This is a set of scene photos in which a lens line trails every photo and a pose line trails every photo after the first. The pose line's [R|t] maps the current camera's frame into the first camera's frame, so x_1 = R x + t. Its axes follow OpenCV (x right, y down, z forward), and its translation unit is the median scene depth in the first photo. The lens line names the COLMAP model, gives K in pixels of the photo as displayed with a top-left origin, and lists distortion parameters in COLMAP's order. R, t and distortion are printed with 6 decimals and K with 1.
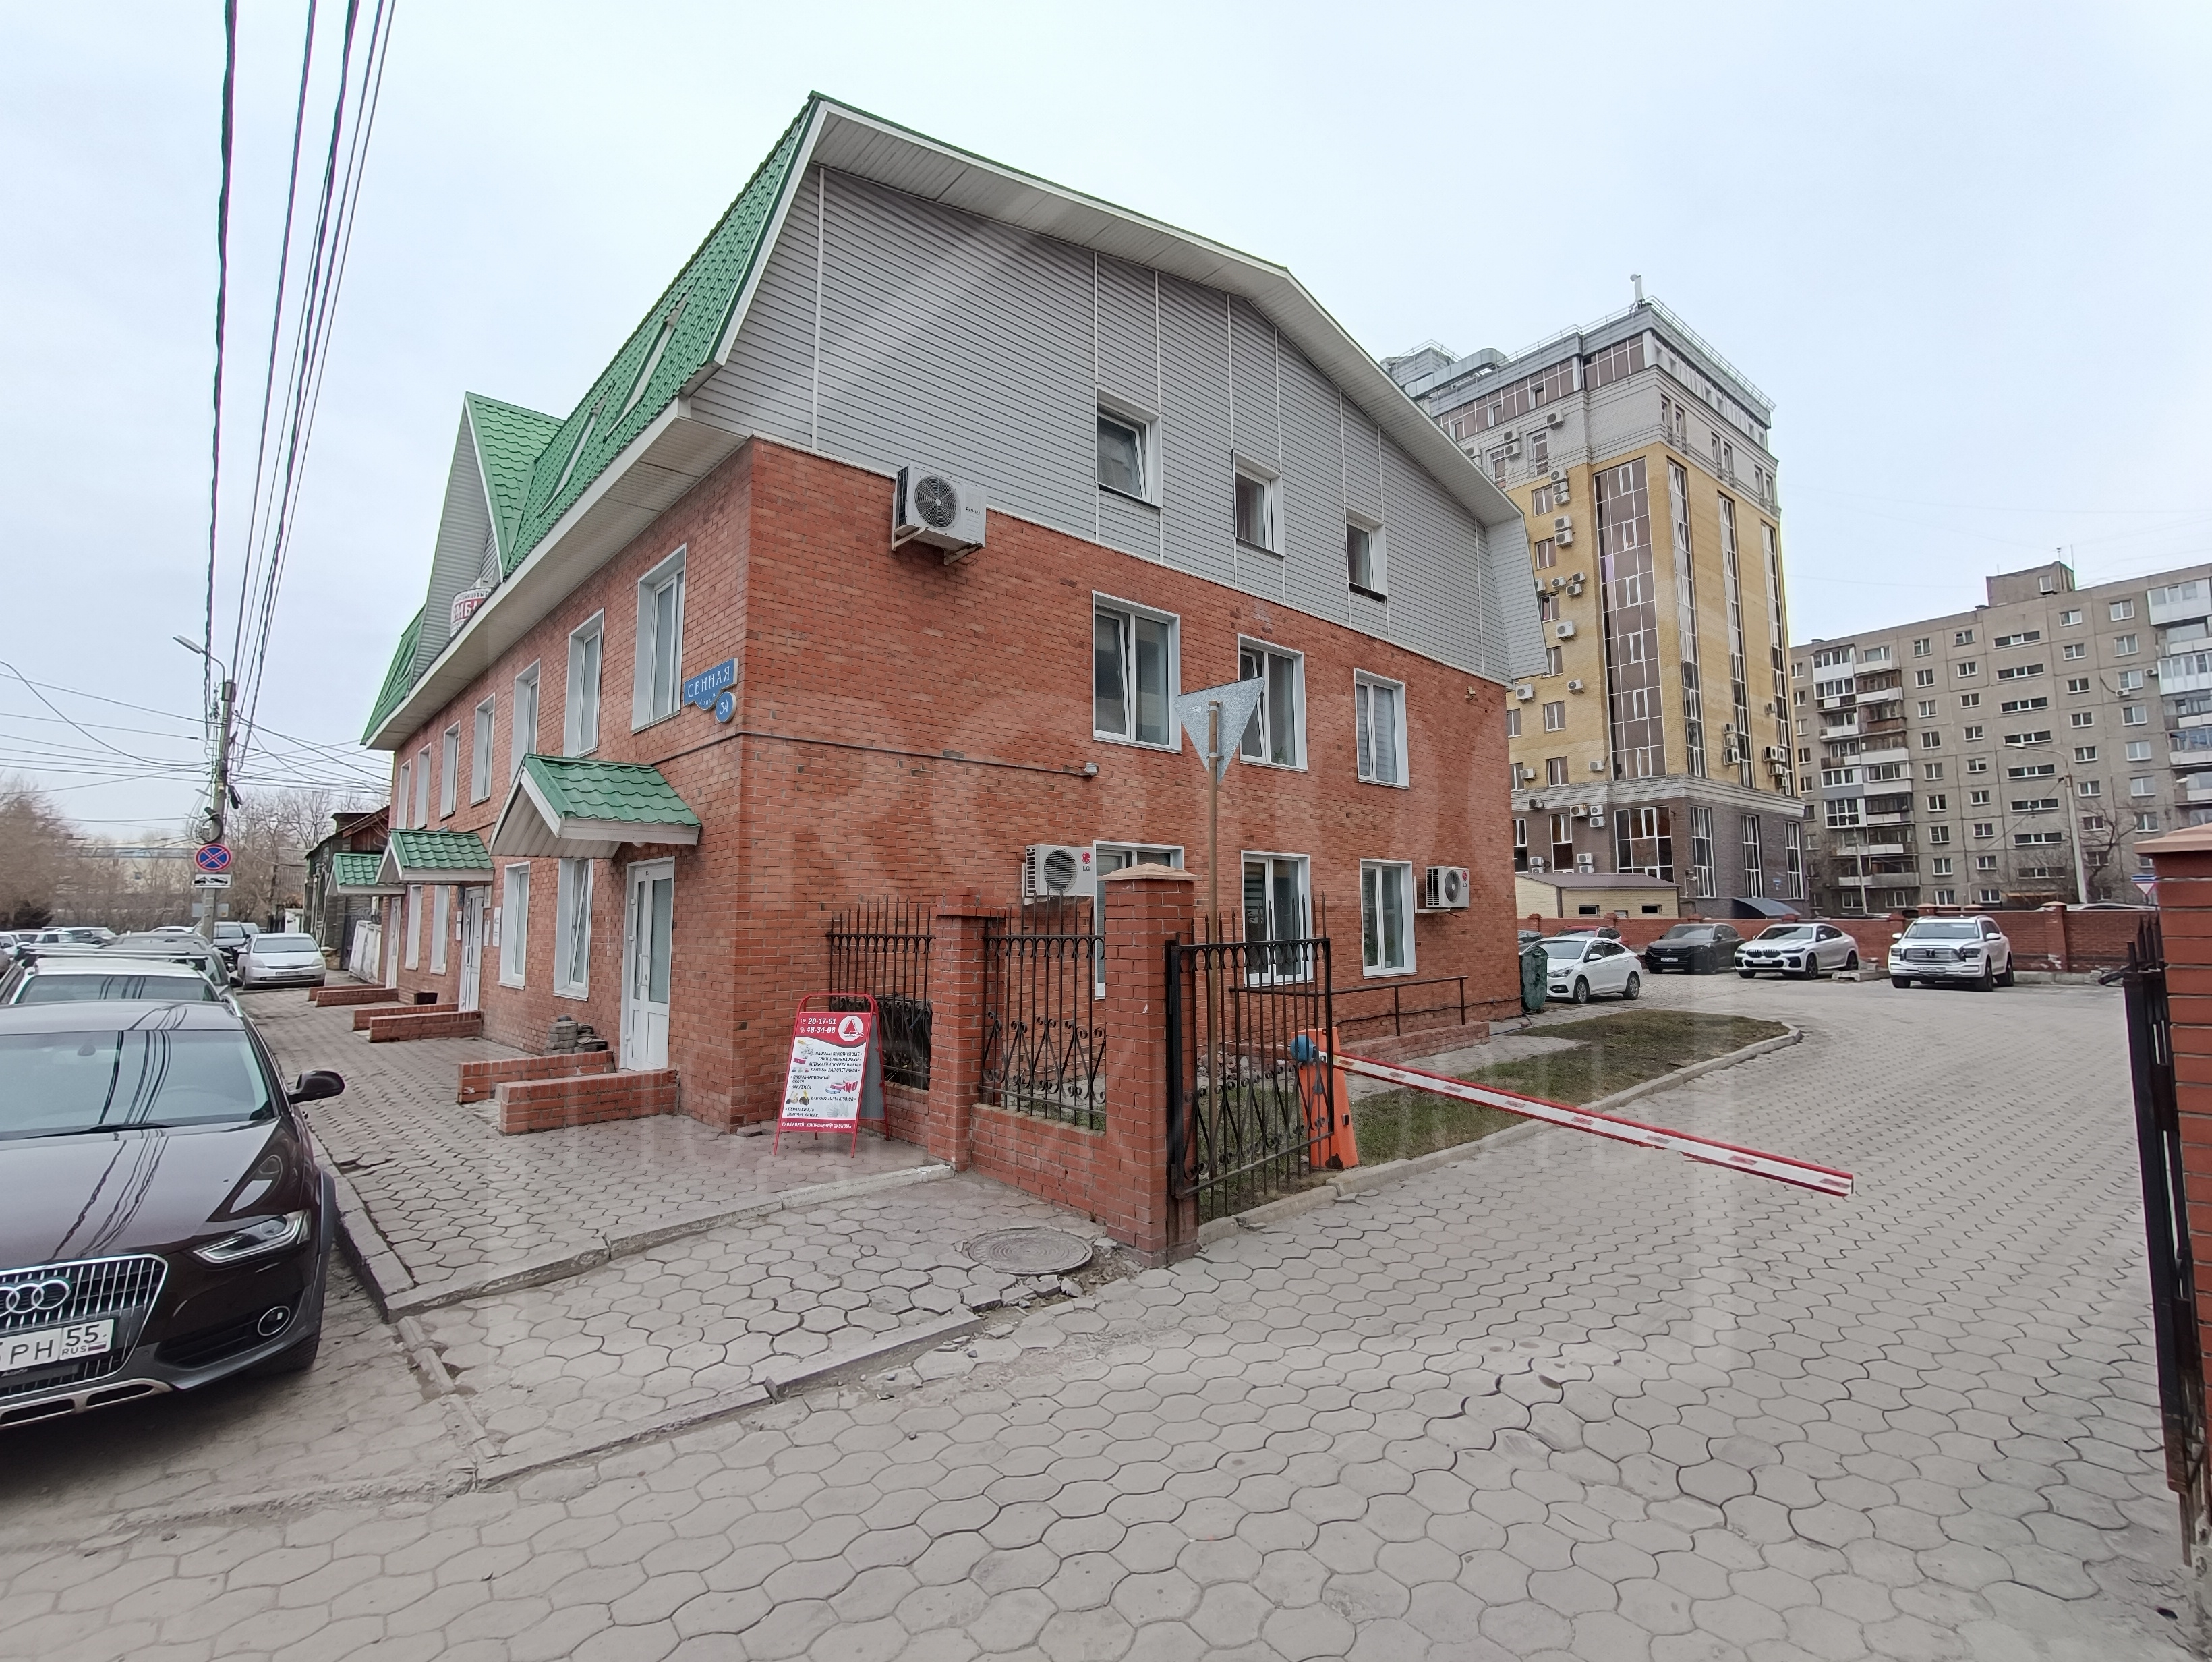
lens RADIAL K [[999.0, 0, 1106.6], [0, 999.0, 826.9], [0, 0, 1]] dist [0.000766, 0.000403]
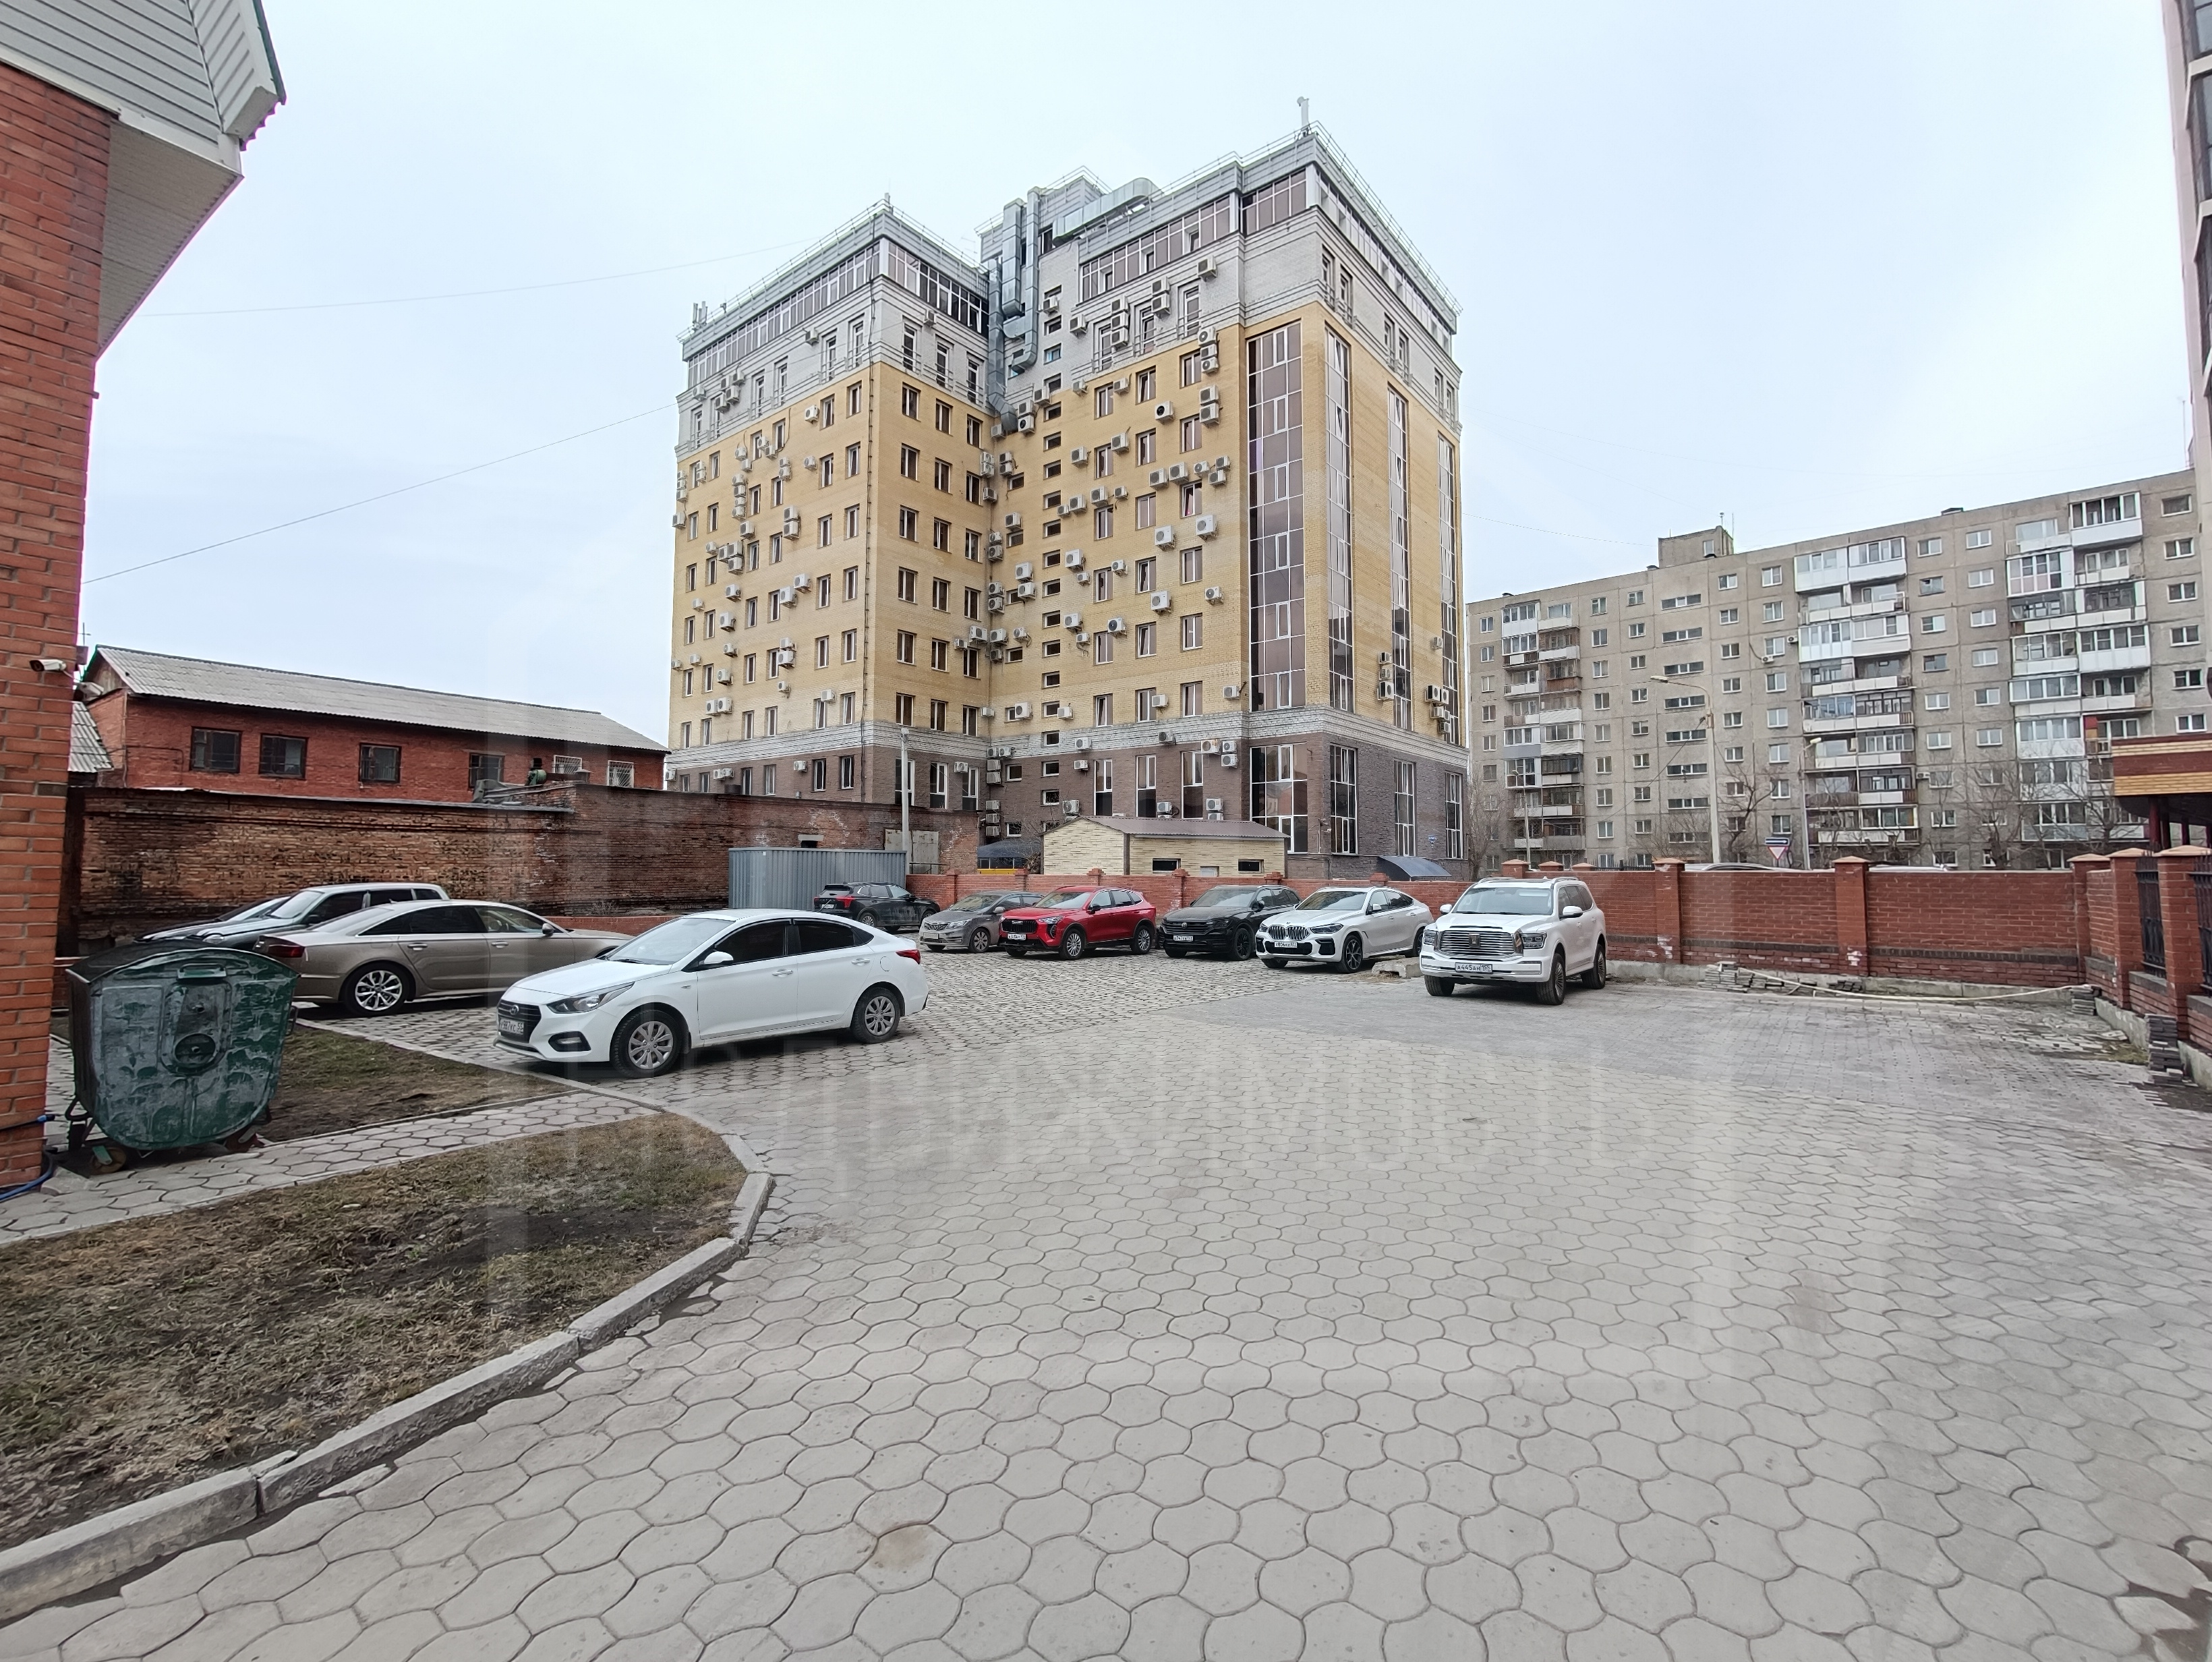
lens RADIAL K [[999.0, 0, 1106.2], [0, 999.0, 819.2], [0, 0, 1]] dist [0.000766, 0.000403]
pose [[0.976723, 0.025757, 0.212954, 0.203250], [-0.033651, 0.998871, 0.033528, 0.018038], [-0.211850, -0.039914, 0.976487, 0.199091]]
